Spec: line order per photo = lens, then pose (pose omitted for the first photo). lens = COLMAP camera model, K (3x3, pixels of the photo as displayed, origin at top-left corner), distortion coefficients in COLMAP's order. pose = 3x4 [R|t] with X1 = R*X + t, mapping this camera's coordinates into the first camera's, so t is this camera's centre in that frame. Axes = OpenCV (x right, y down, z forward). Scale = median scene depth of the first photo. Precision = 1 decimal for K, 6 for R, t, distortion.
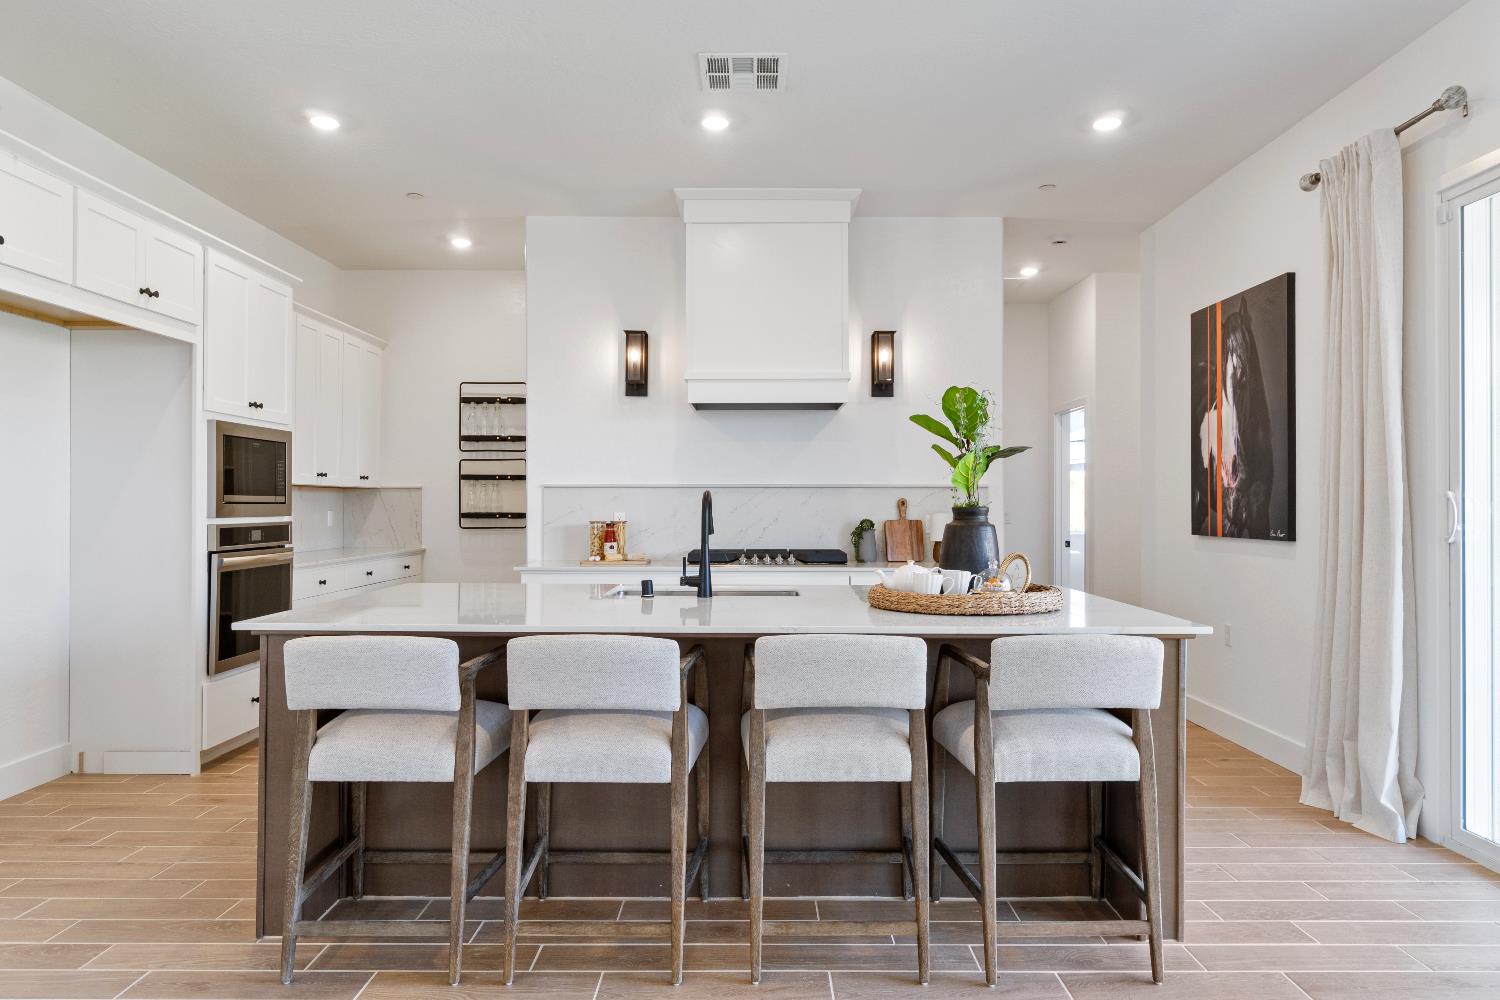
lens RADIAL K [[732.6, 0, 748.4], [0, 732.6, 501.8], [0, 0, 1]] dist [0.002955, -0.001294]
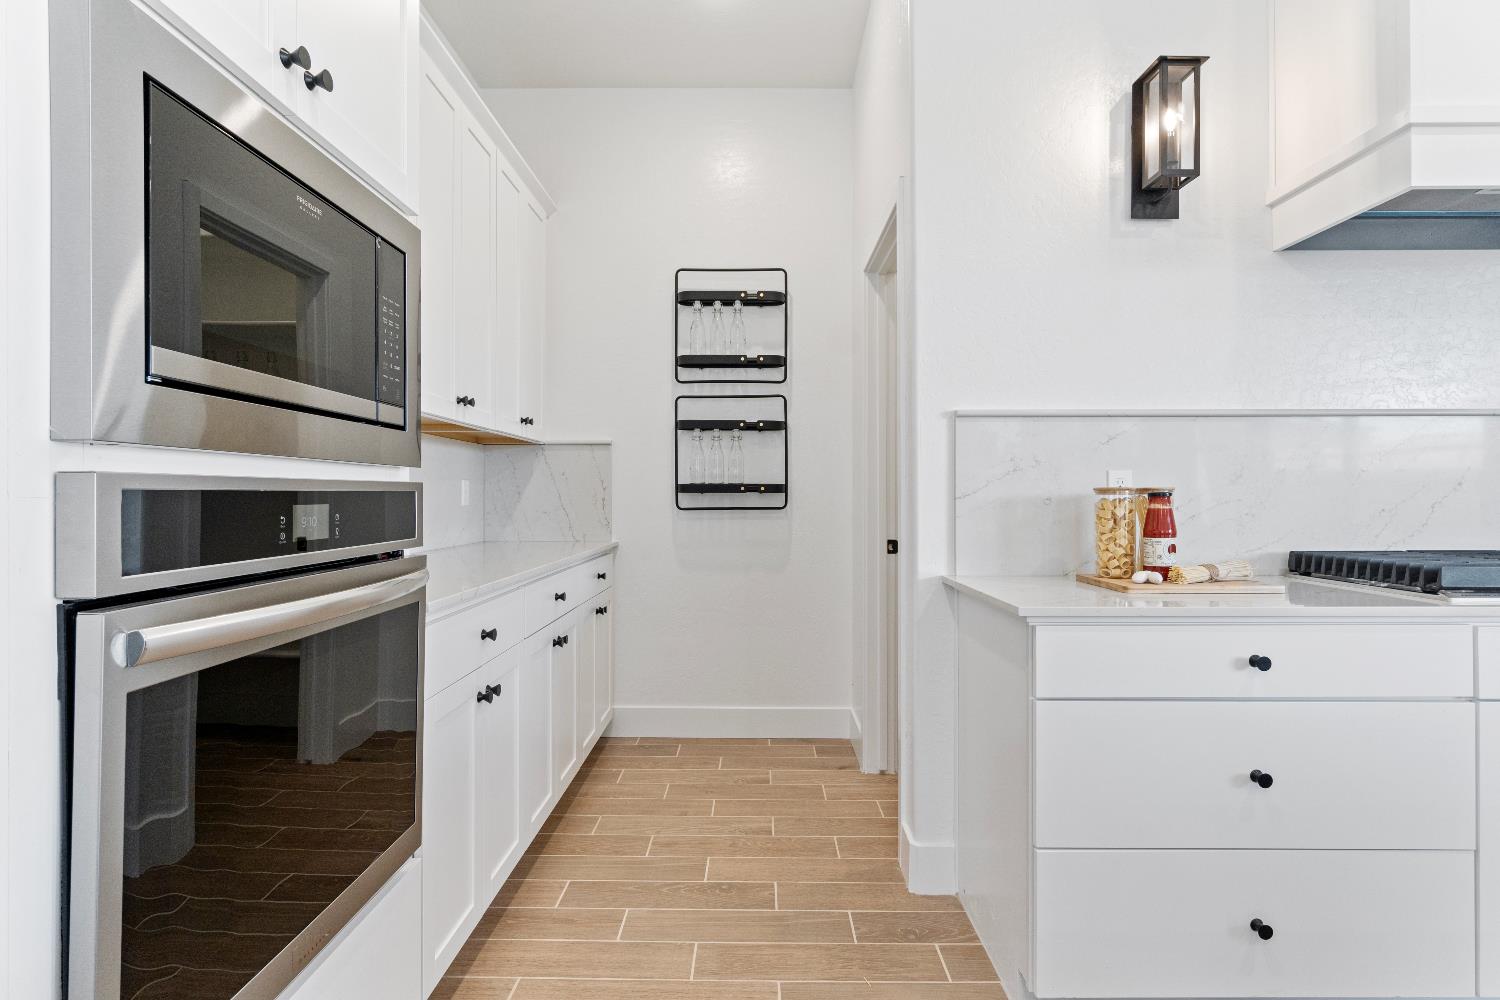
lens RADIAL K [[588.4, 0, 751.0], [0, 588.4, 496.8], [0, 0, 1]] dist [0.007517, 0.000064]
pose [[0.999999, -0.001193, -0.000412, -0.334974], [0.001196, 0.999981, 0.005985, 0.023110], [0.000405, -0.005986, 0.999982, 0.516366]]
